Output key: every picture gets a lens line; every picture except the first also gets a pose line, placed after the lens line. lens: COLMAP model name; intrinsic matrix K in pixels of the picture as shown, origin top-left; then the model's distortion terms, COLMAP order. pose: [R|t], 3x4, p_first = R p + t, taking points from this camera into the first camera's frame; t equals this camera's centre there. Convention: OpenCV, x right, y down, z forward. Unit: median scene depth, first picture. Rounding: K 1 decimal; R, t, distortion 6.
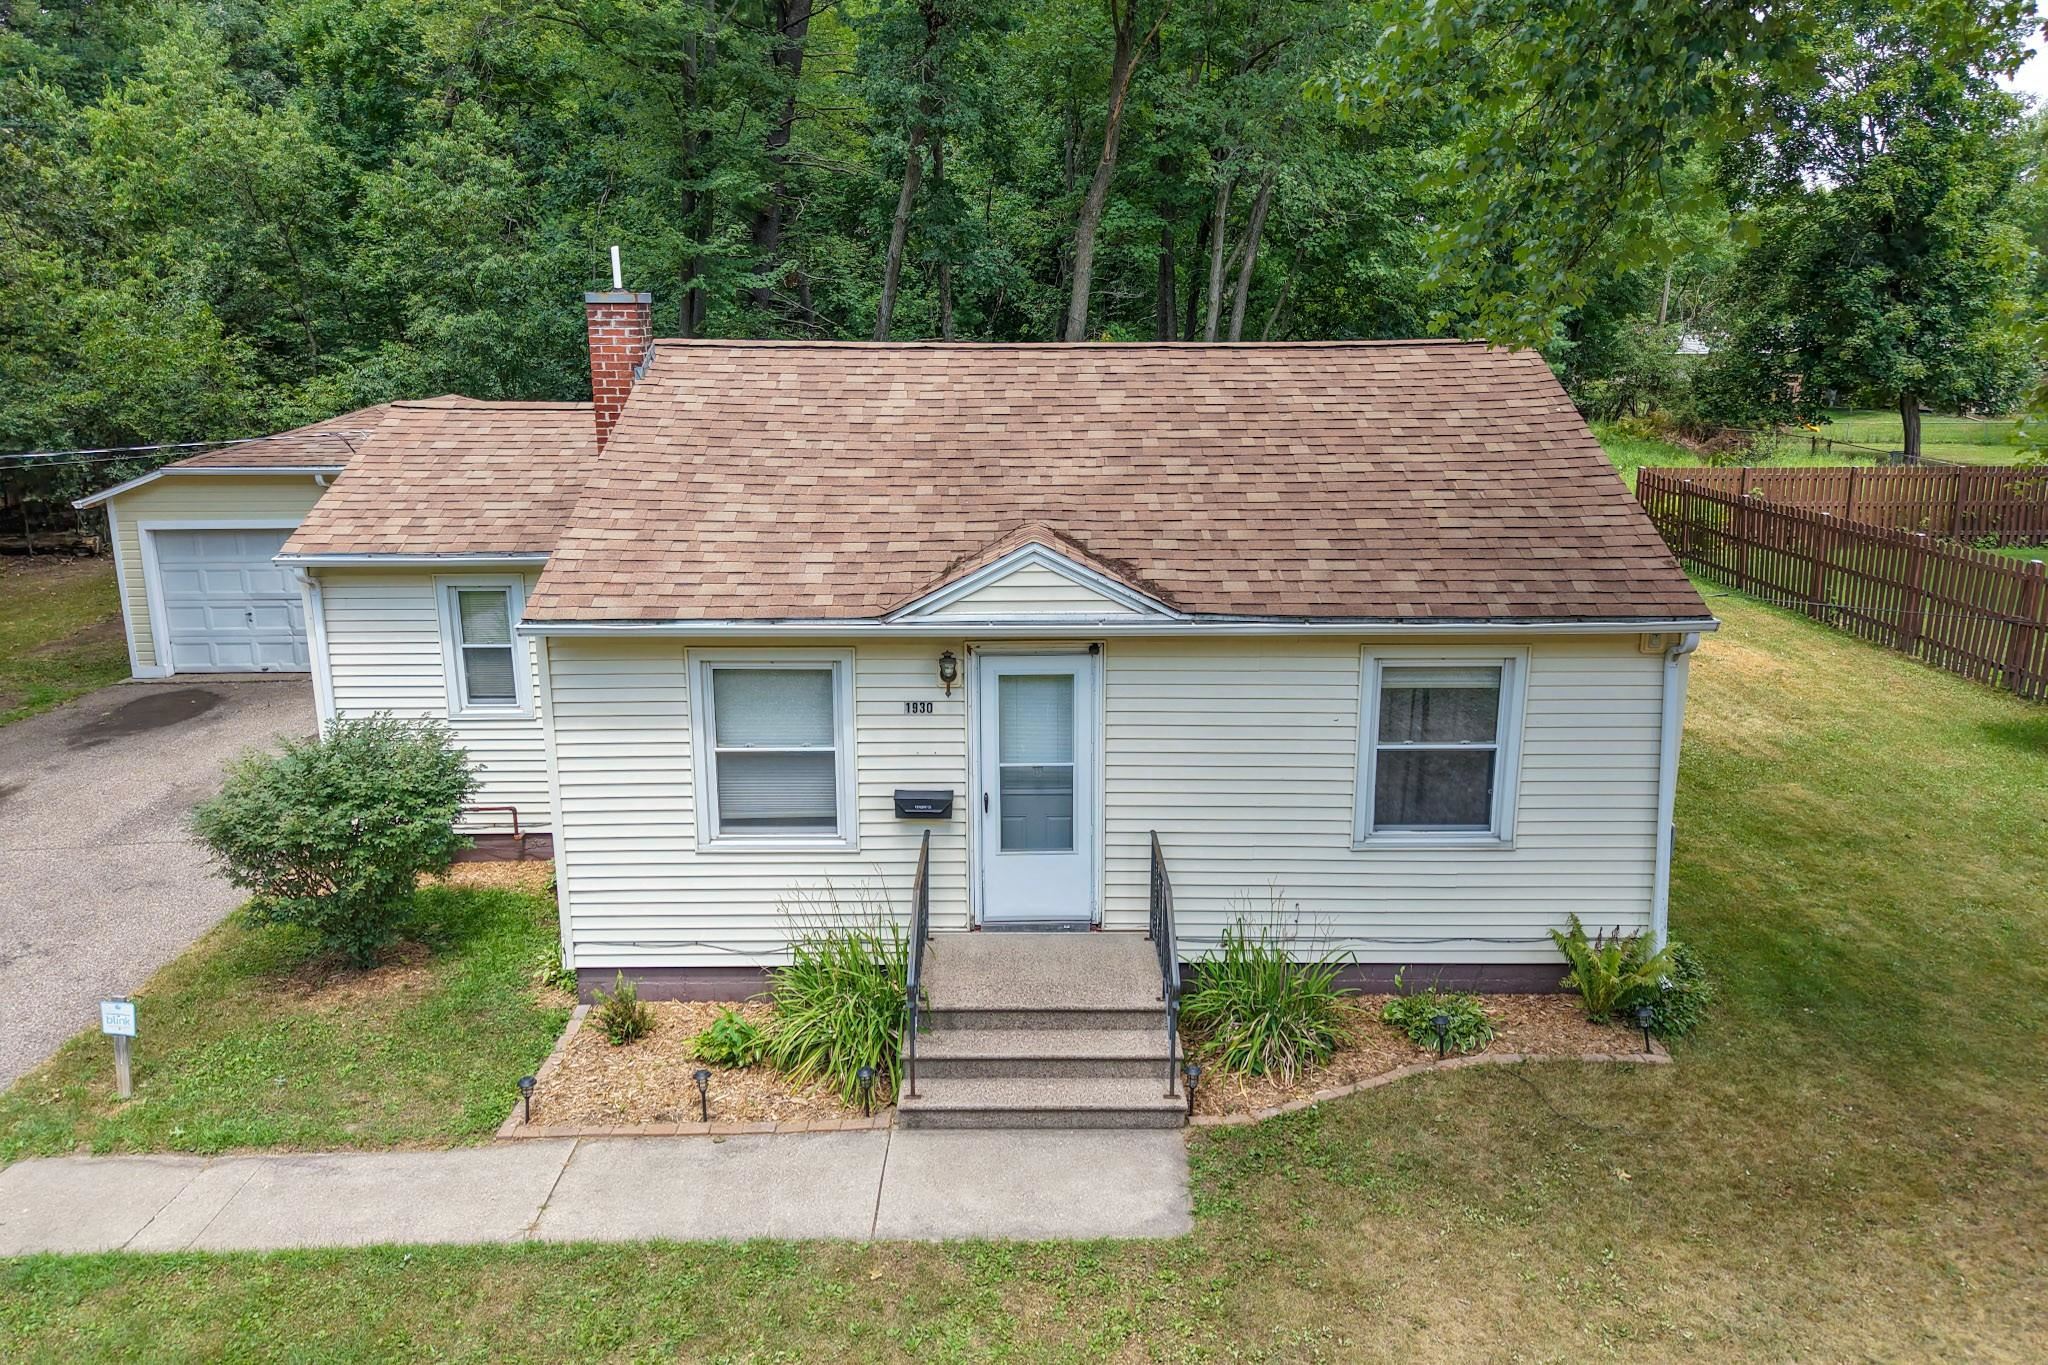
lens RADIAL K [[1264.9, 0, 1016.2], [0, 1264.9, 590.6], [0, 0, 1]] dist [0.005797, 0.002272]
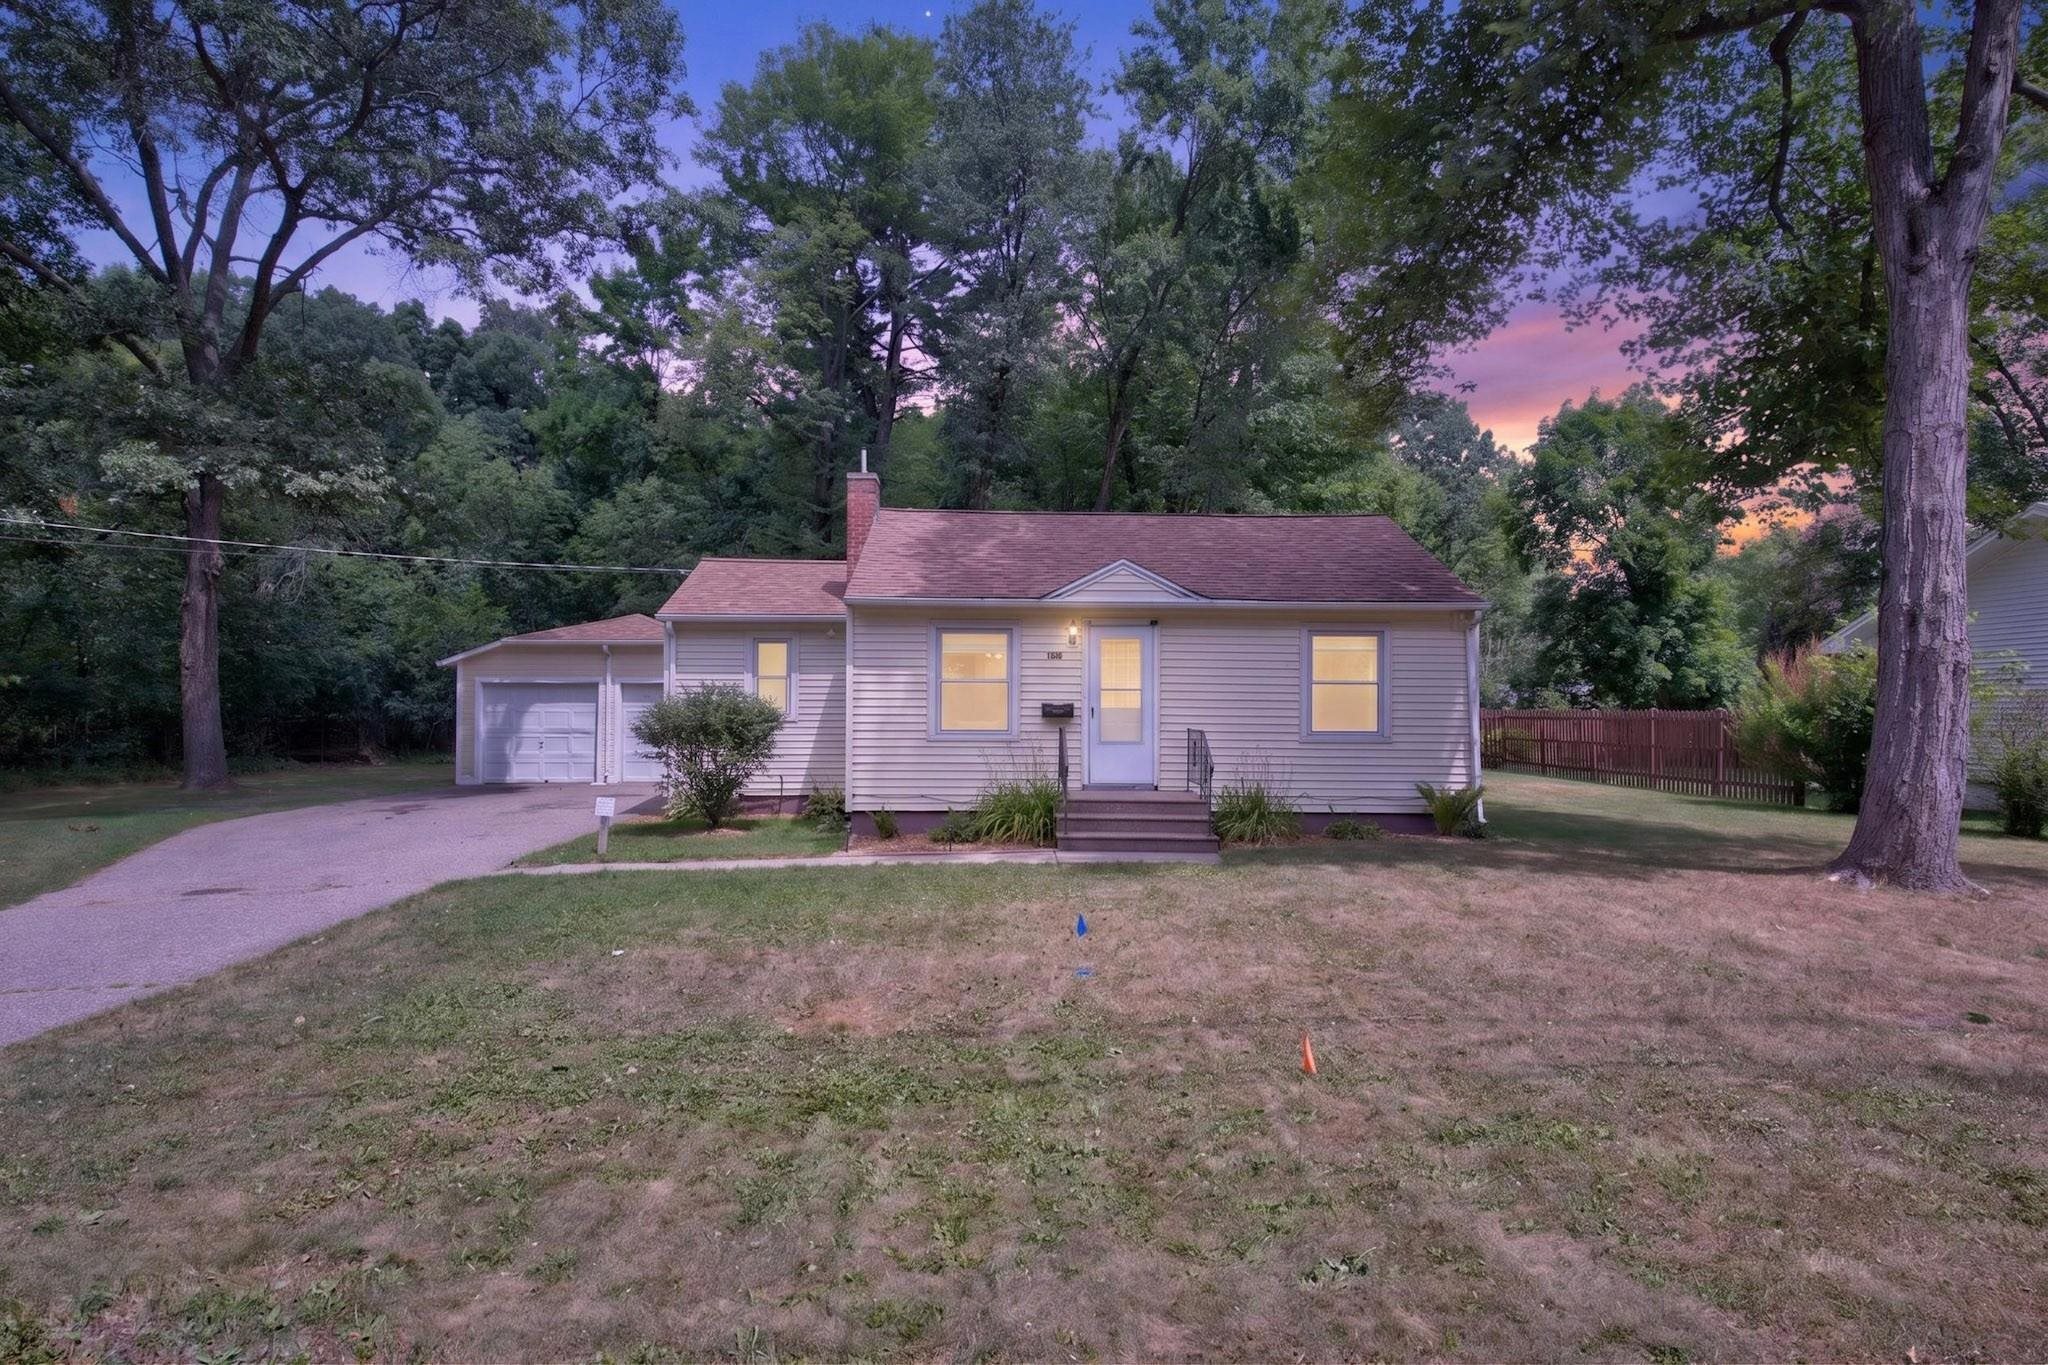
lens RADIAL K [[1020.6, 0, 1024.0], [0, 1020.6, 682.5], [0, 0, 1]] dist [0.002466, 0.000421]
pose [[0.999532, 0.012247, 0.028027, -0.160610], [-0.005592, 0.974062, -0.226214, 0.449070], [-0.030070, 0.225951, 0.973674, -0.389804]]
